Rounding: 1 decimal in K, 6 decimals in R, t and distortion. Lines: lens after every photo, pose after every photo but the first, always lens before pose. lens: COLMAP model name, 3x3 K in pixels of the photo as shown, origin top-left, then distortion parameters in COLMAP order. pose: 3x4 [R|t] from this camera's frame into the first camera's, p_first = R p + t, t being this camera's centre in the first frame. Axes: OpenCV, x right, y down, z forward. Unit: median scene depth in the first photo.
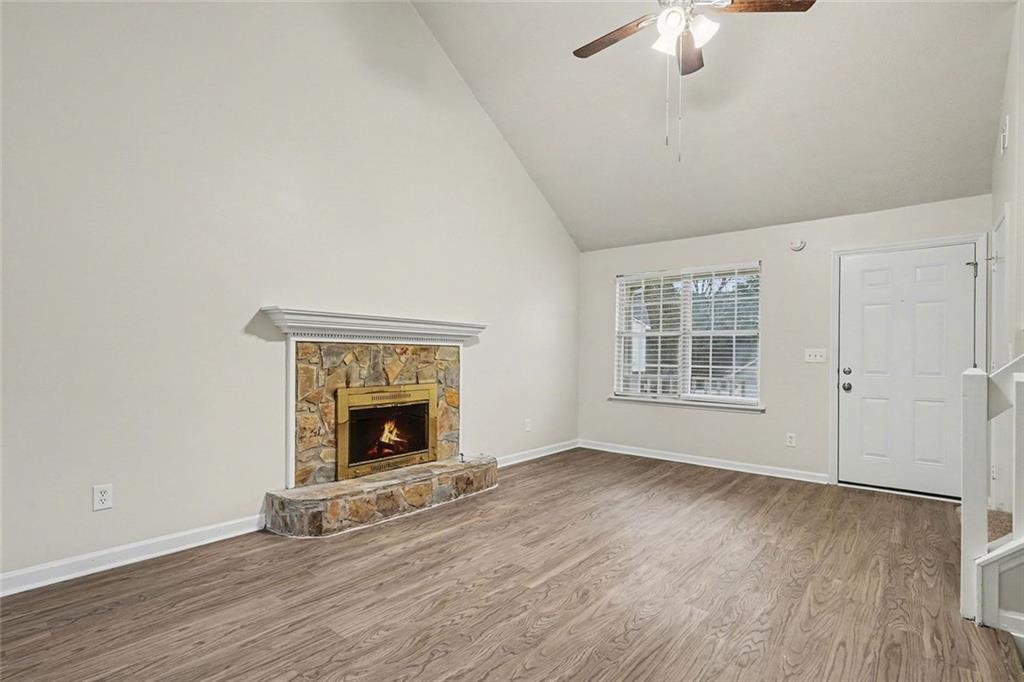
lens RADIAL K [[502.9, 0, 541.9], [0, 502.9, 349.8], [0, 0, 1]] dist [-0.015864, -0.001898]
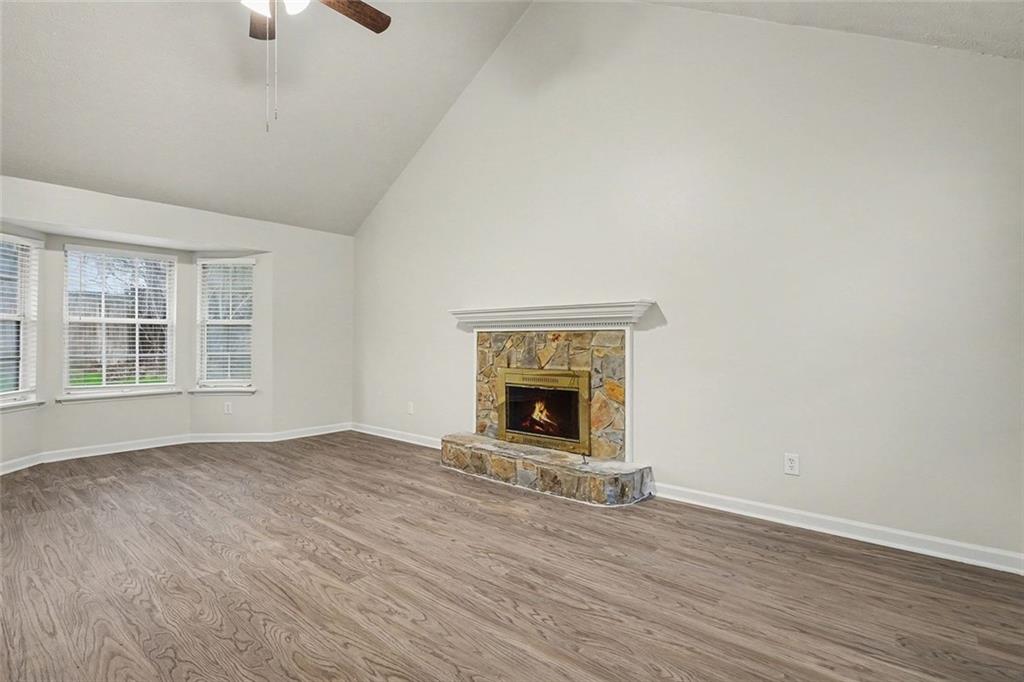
lens RADIAL K [[494.8, 0, 507.1], [0, 494.8, 324.2], [0, 0, 1]] dist [-0.002540, -0.001811]
pose [[-0.073425, -0.042188, -0.996408, 0.838199], [0.008150, 0.999046, -0.042900, 0.020615], [0.997267, -0.011270, -0.073011, 1.080565]]
